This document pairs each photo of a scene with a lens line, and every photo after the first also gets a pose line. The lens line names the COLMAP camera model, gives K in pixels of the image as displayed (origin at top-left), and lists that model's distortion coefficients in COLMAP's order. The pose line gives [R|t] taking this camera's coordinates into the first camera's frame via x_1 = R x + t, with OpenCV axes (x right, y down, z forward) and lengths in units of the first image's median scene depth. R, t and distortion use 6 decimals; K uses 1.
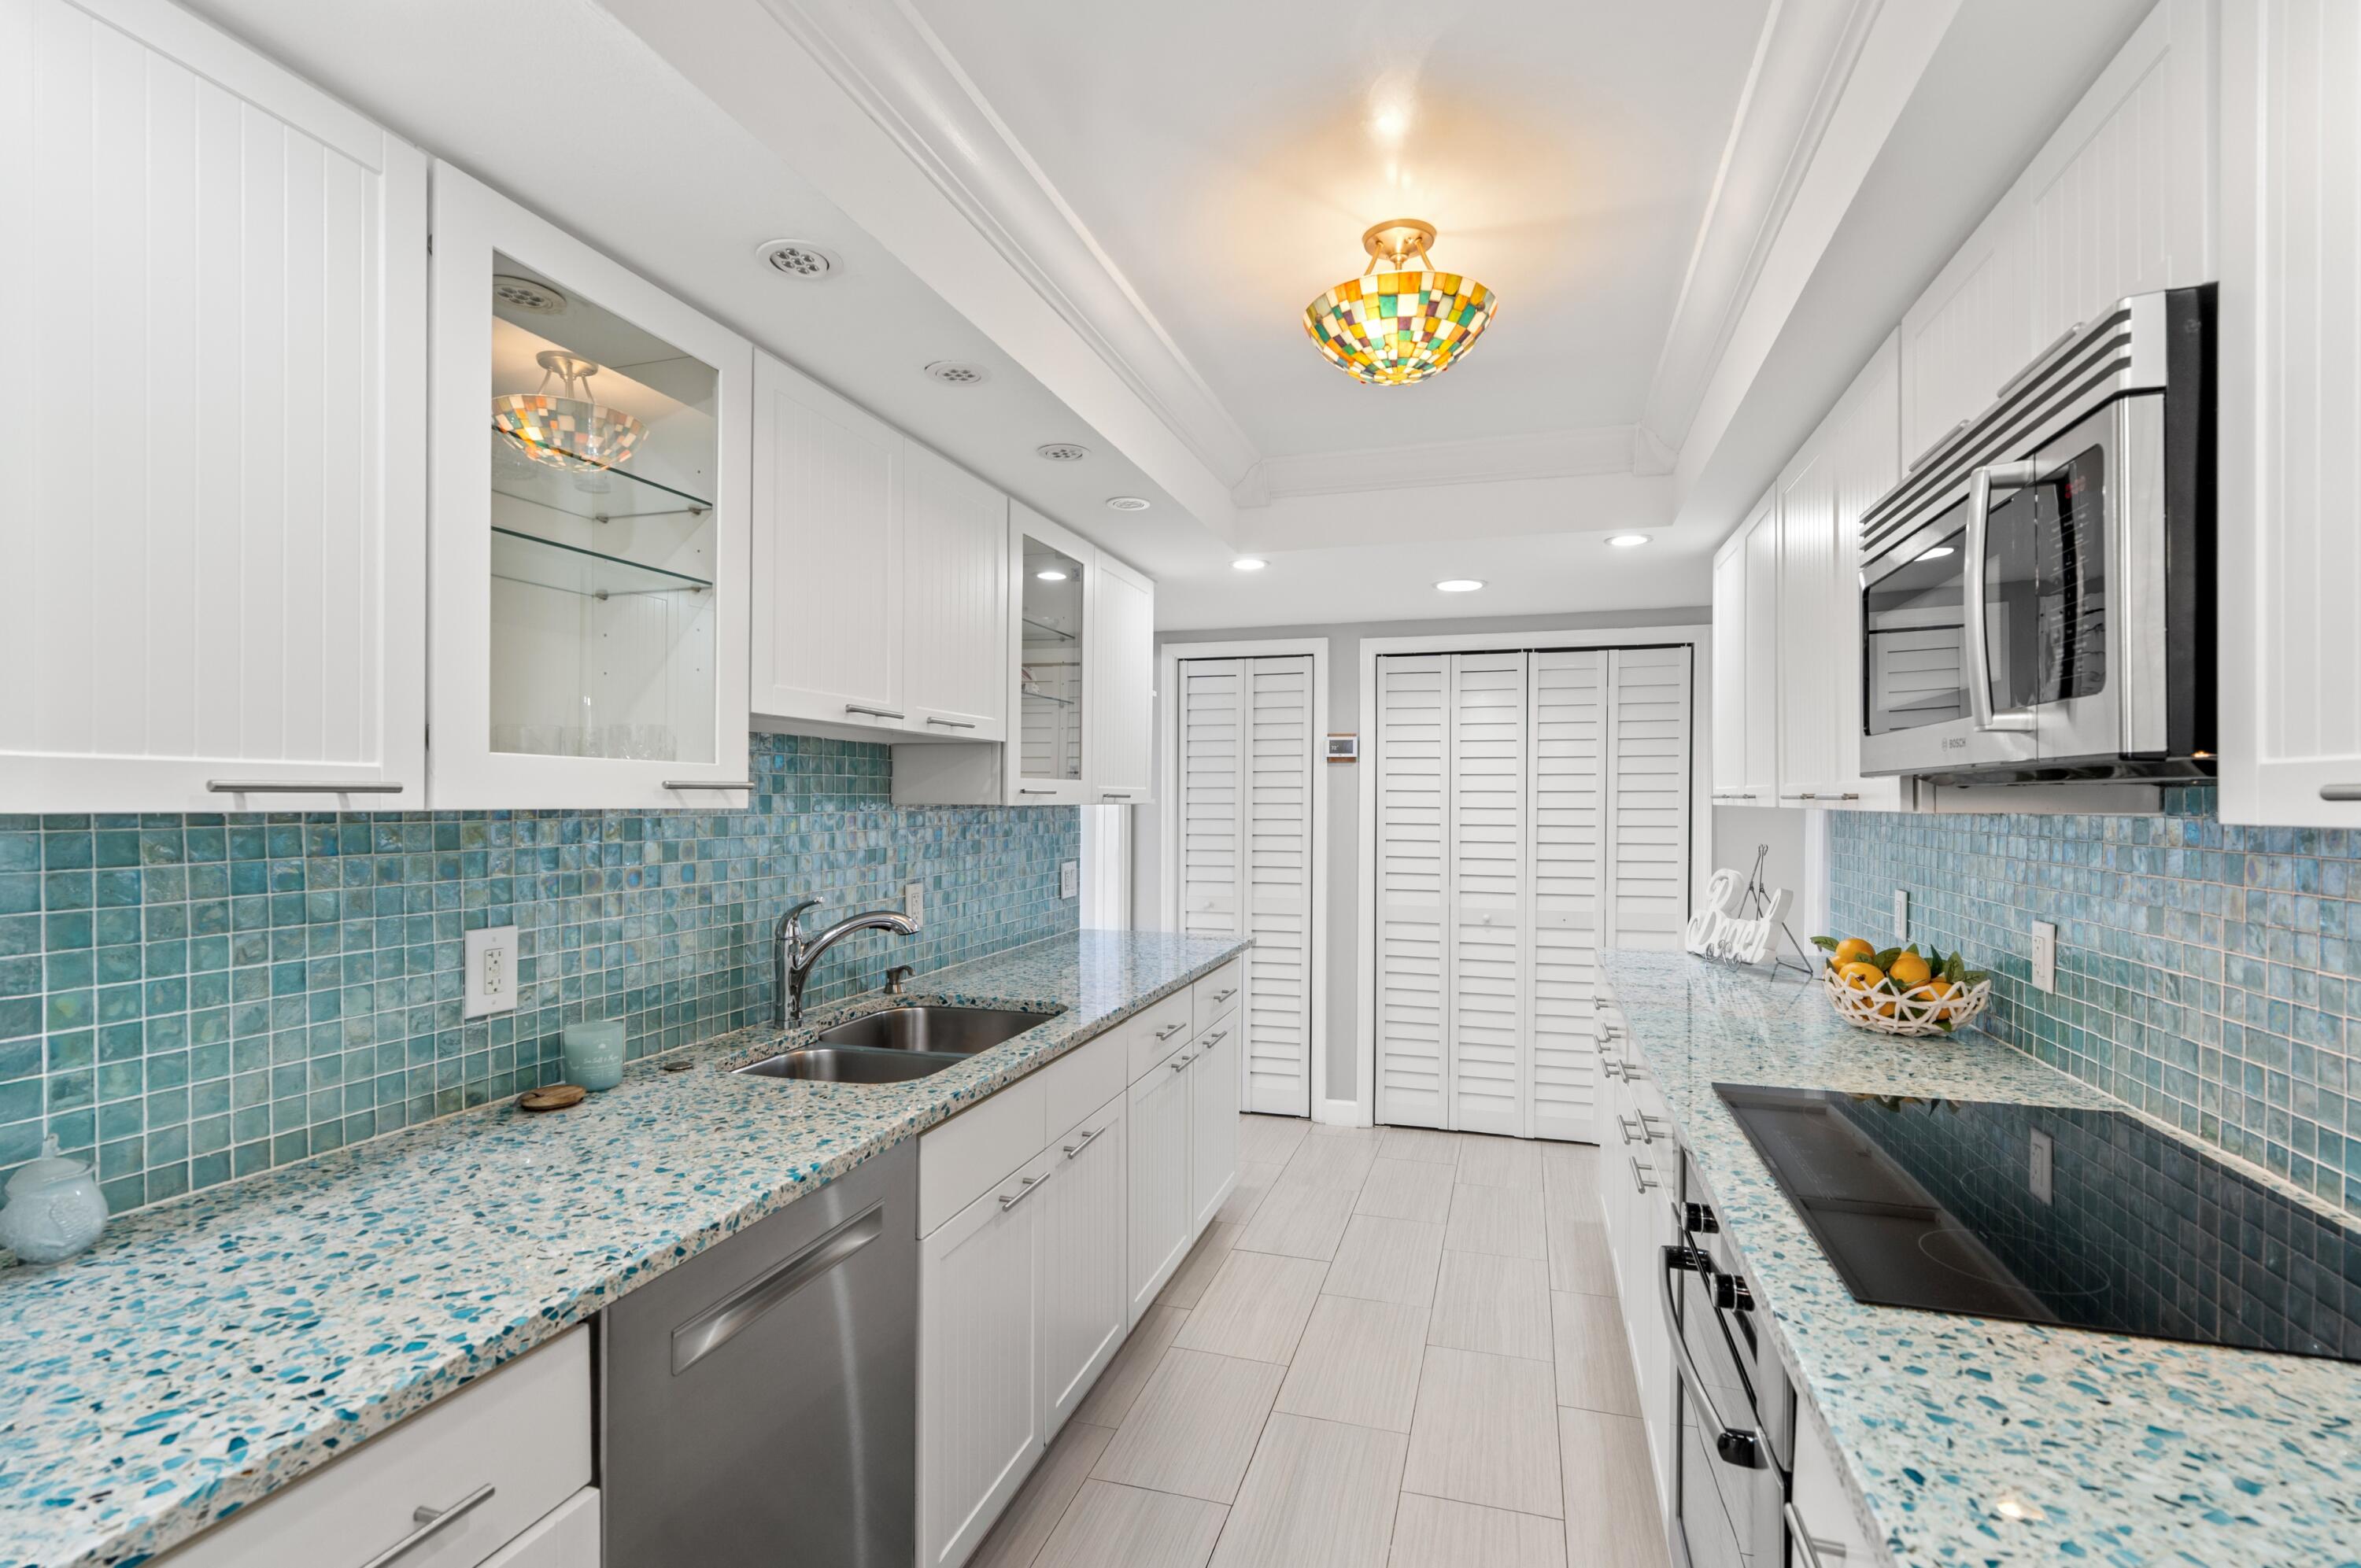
lens RADIAL K [[1067.7, 0, 1182.5], [0, 1067.7, 813.8], [0, 0, 1]] dist [-0.006744, 0.002262]
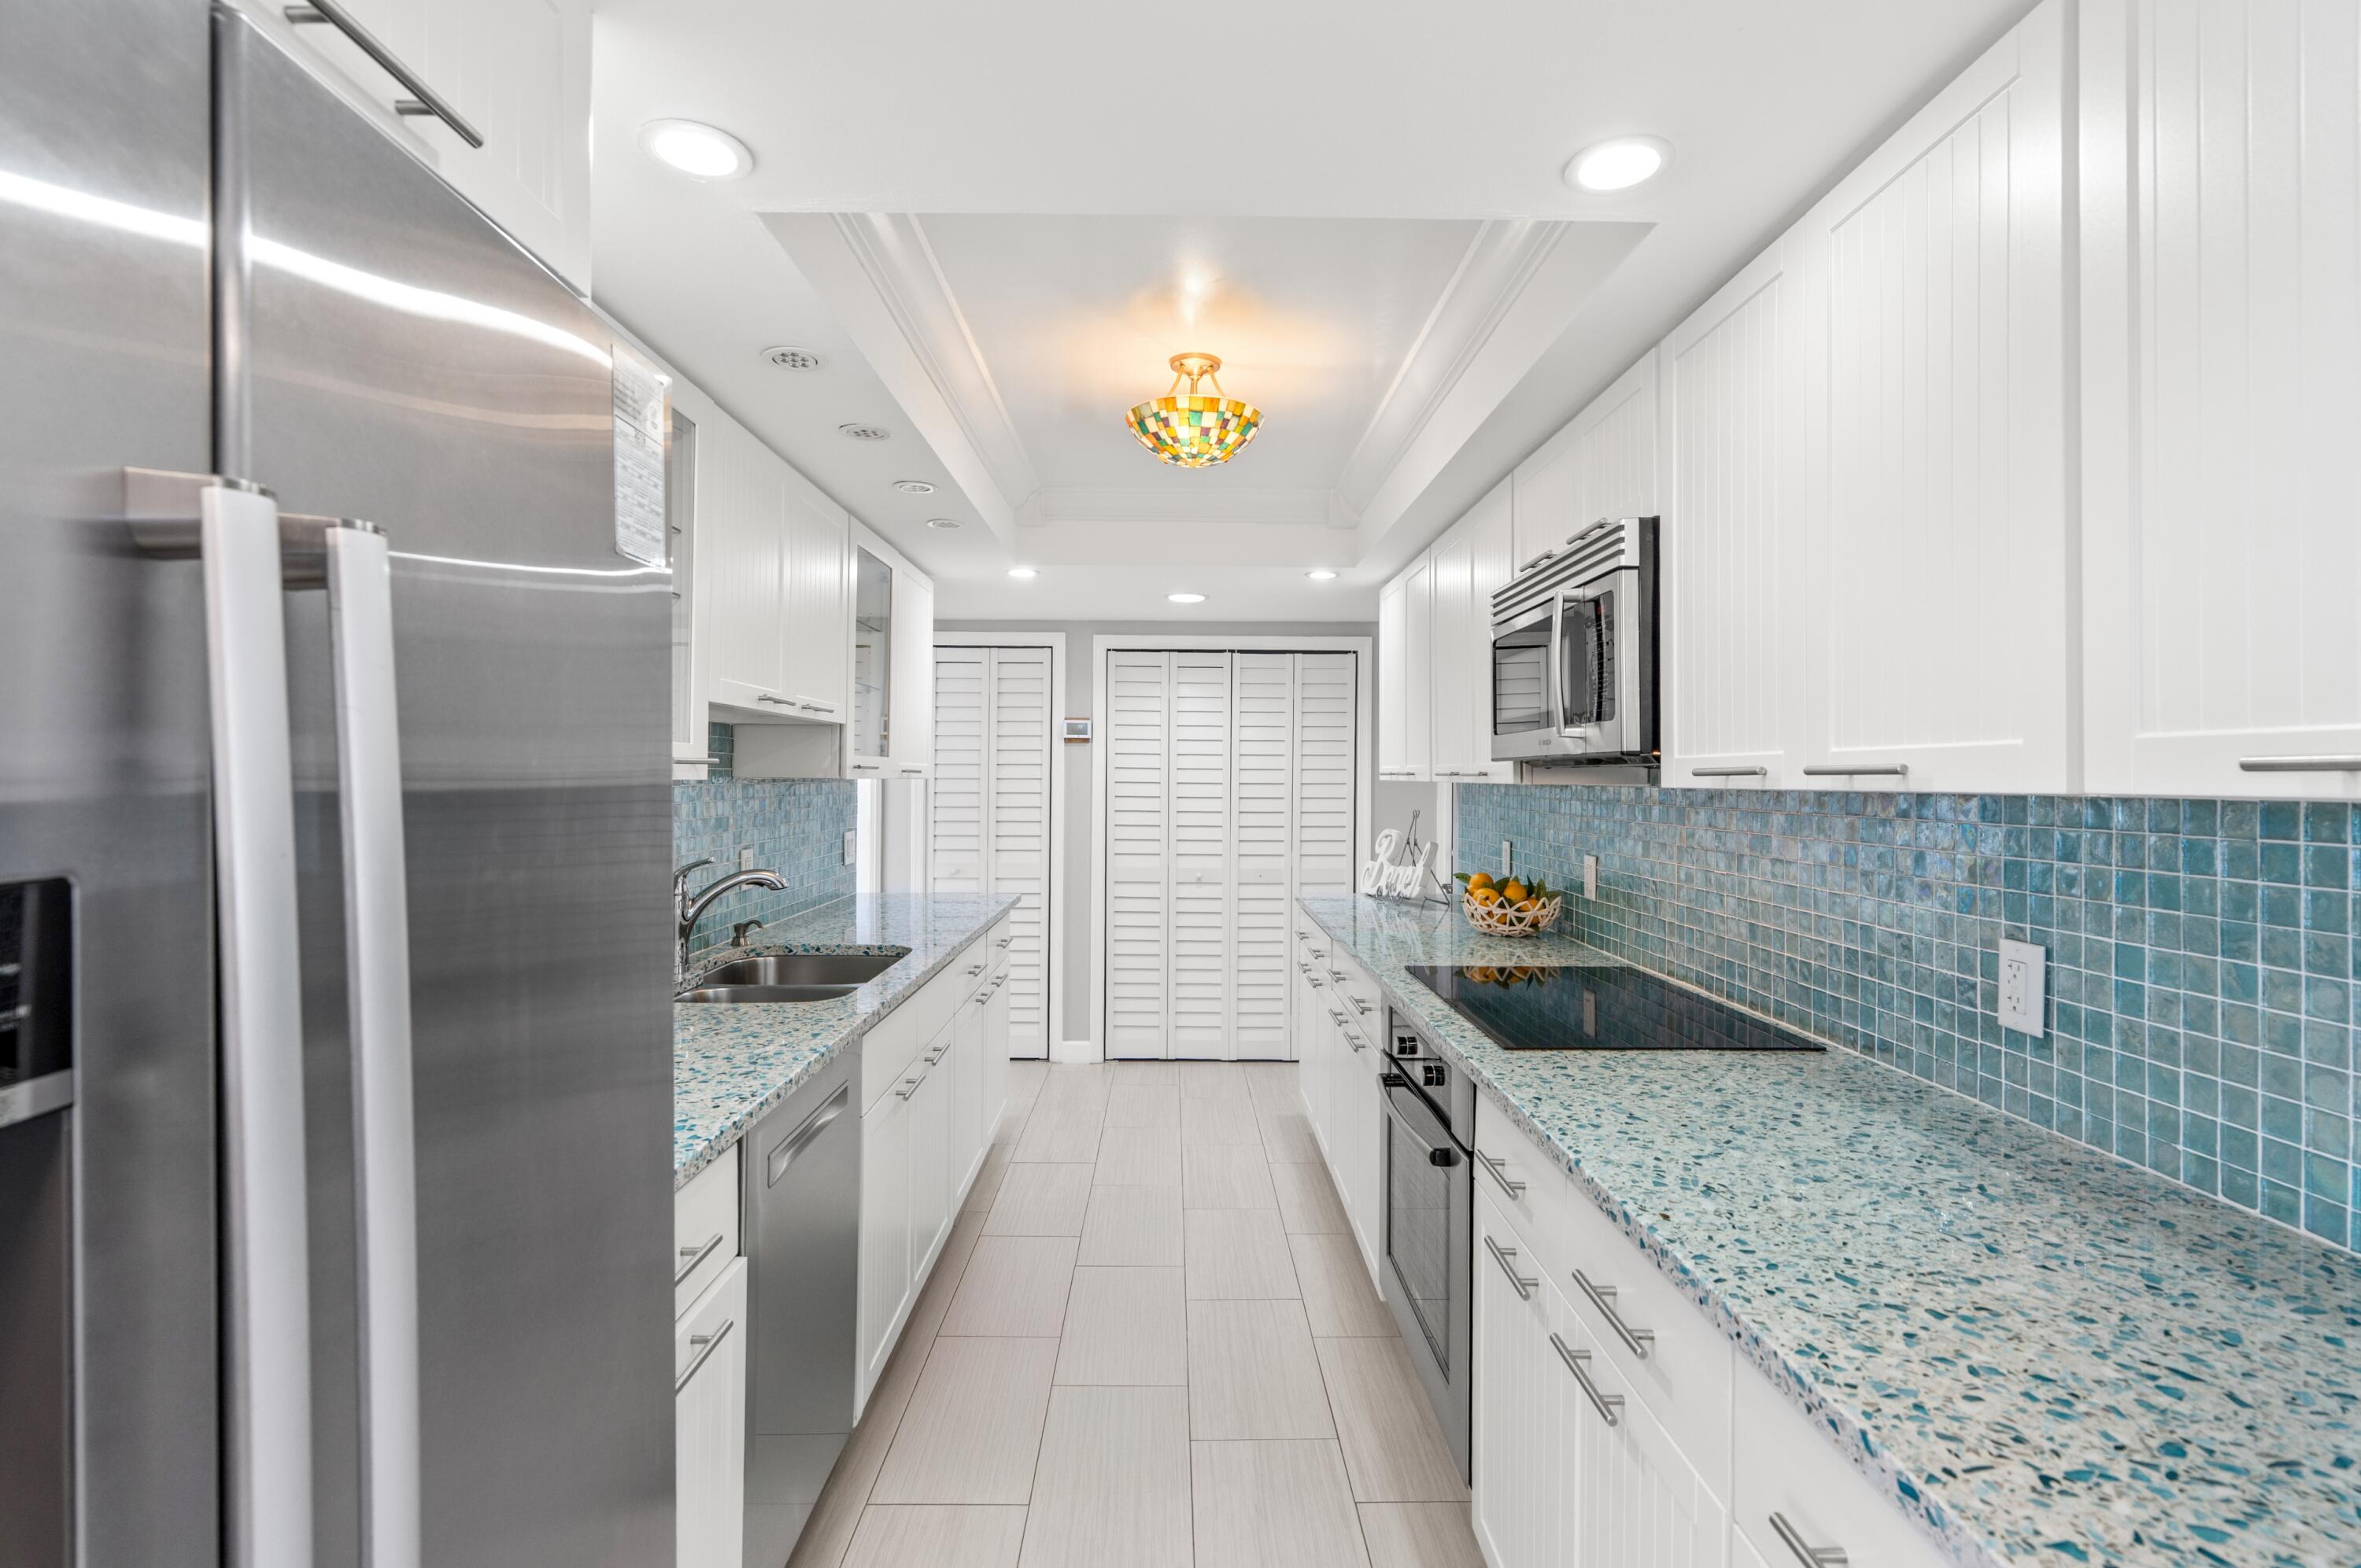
lens RADIAL K [[1067.7, 0, 1196.9], [0, 1067.7, 781.3], [0, 0, 1]] dist [-0.006744, 0.002262]
pose [[0.947575, 0.001740, 0.319530, -0.236119], [0.000957, 0.999965, -0.008284, 0.006485], [-0.319533, 0.008155, 0.947540, -0.297184]]
